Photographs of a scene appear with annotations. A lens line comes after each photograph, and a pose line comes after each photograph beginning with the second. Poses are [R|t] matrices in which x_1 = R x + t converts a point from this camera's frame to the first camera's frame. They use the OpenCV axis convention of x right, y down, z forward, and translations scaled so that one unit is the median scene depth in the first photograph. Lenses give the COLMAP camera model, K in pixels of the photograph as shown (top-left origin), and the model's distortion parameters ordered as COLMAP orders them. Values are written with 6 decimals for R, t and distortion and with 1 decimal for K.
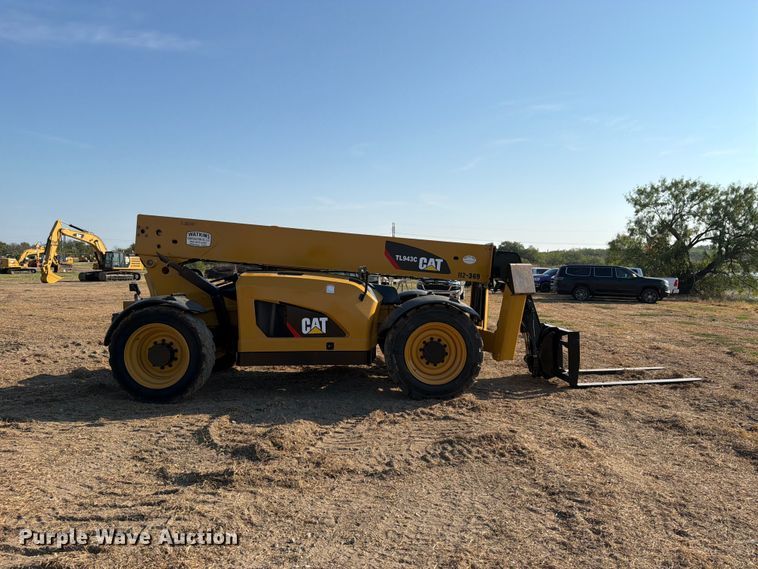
lens RADIAL K [[542.3, 0, 378.4], [0, 542.3, 283.3], [0, 0, 1]] dist [0.048583, -0.045559]
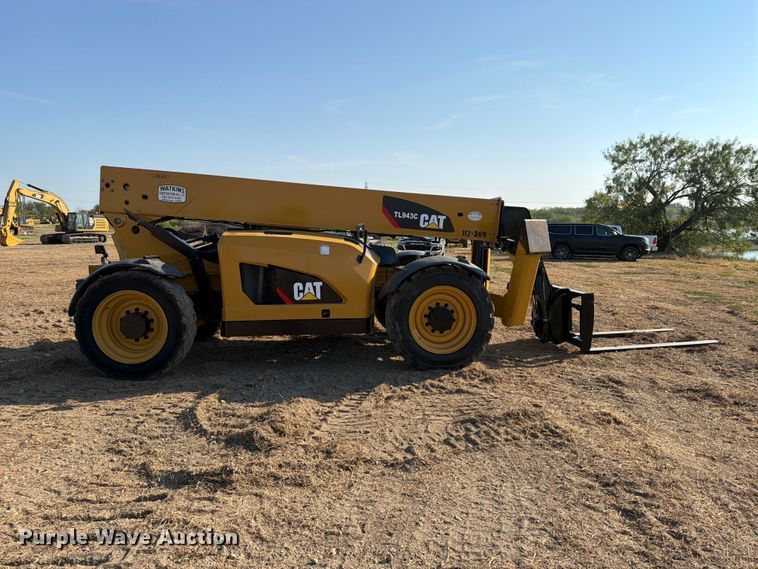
lens RADIAL K [[542.3, 0, 374.7], [0, 542.3, 281.9], [0, 0, 1]] dist [0.048583, -0.045559]
pose [[0.998986, -0.011411, 0.043559, -0.046341], [0.008341, 0.997511, 0.070019, 0.001484], [-0.044249, -0.069584, 0.996594, 0.102354]]
